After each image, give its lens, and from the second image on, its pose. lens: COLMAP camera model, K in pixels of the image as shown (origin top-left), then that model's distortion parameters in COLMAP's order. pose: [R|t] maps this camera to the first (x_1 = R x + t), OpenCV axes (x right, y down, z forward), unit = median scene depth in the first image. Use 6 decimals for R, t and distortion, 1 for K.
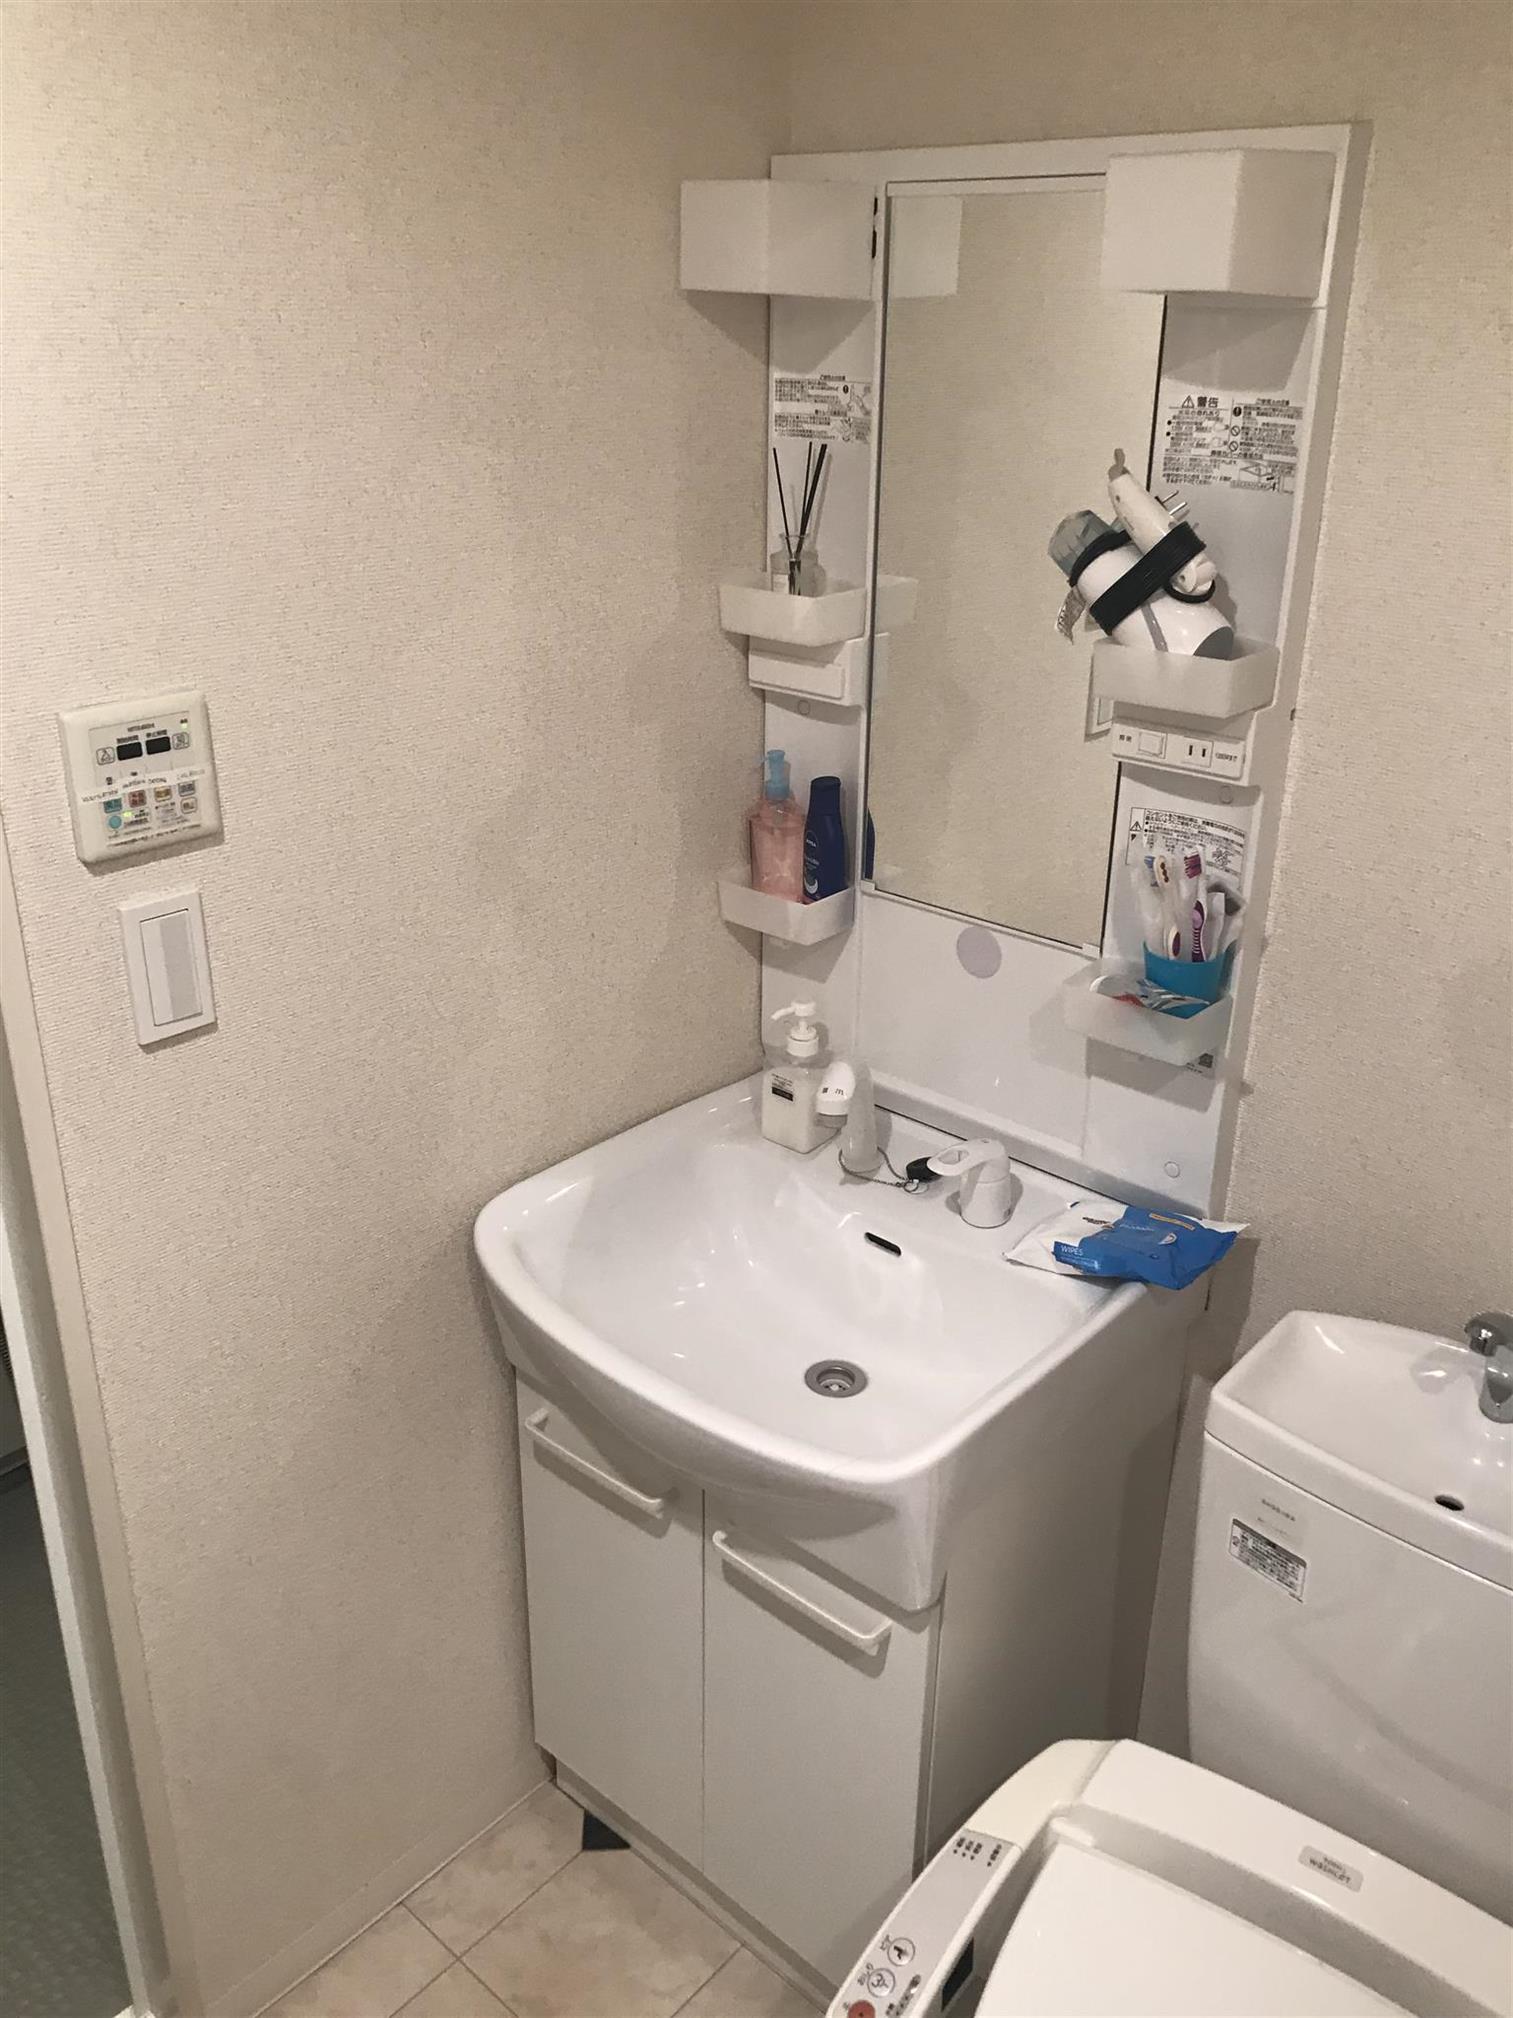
lens RADIAL K [[1668.8, 0, 756.5], [0, 1668.8, 1009.0], [0, 0, 1]] dist [0.030854, -0.013008]
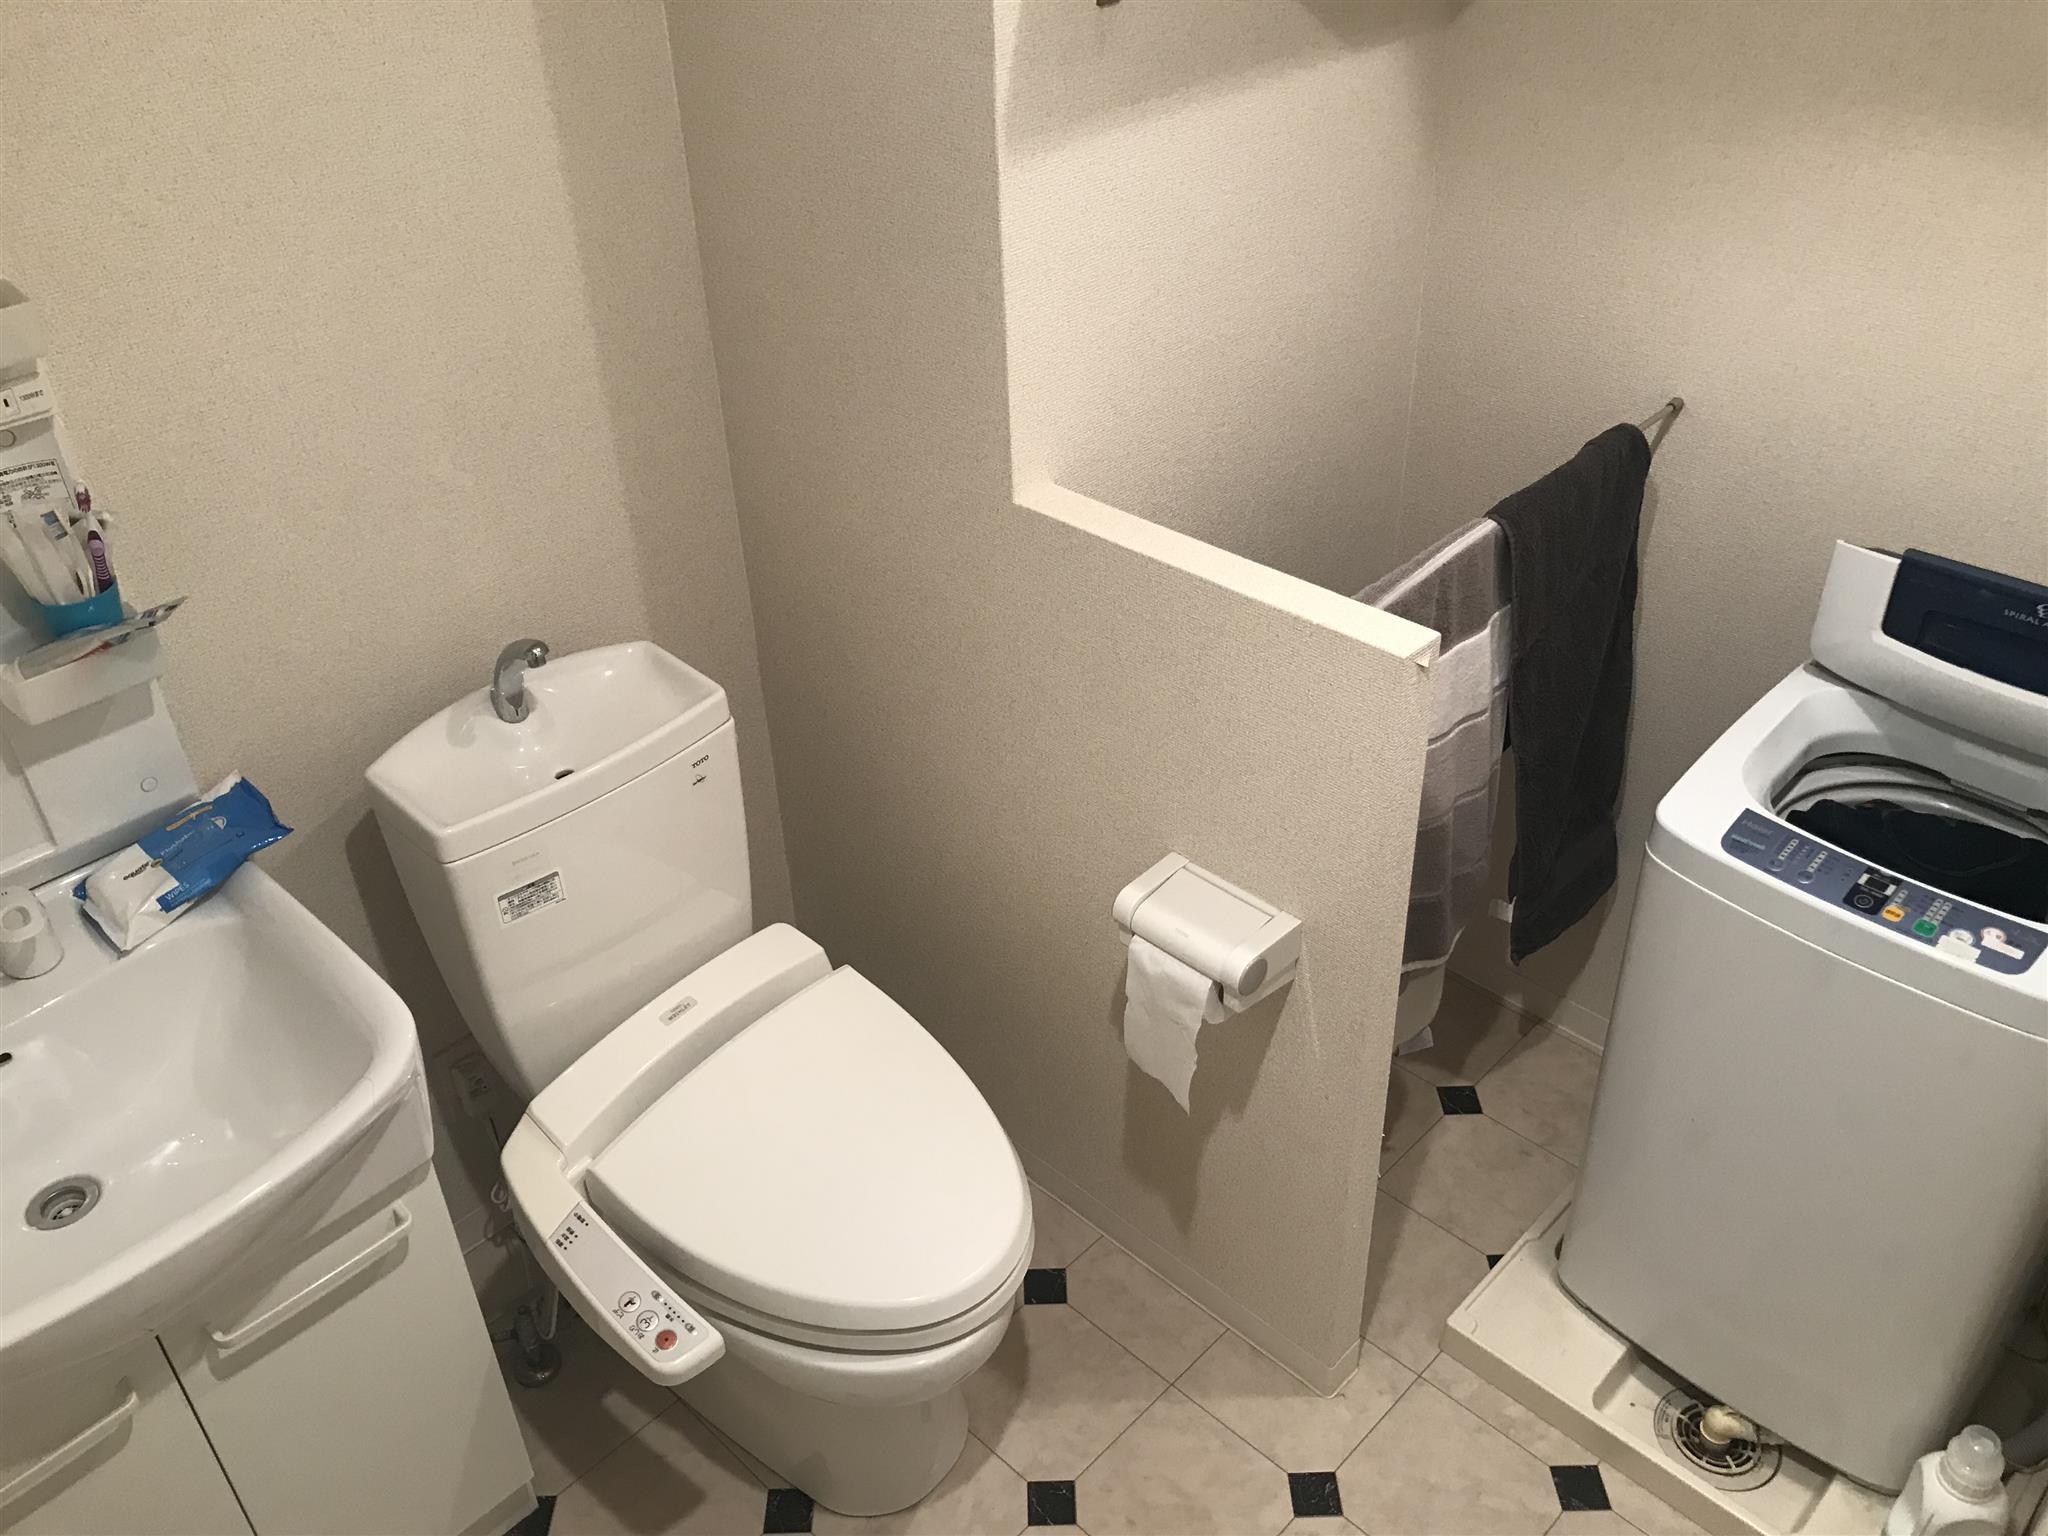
lens RADIAL K [[1693.6, 0, 1024.0], [0, 1693.6, 768.0], [0, 0, 1]] dist [0.030854, -0.013008]
pose [[0.044124, -0.581818, 0.812121, -0.607204], [0.431730, 0.744191, 0.509695, -0.226217], [-0.900923, 0.328127, 0.284025, 0.204328]]
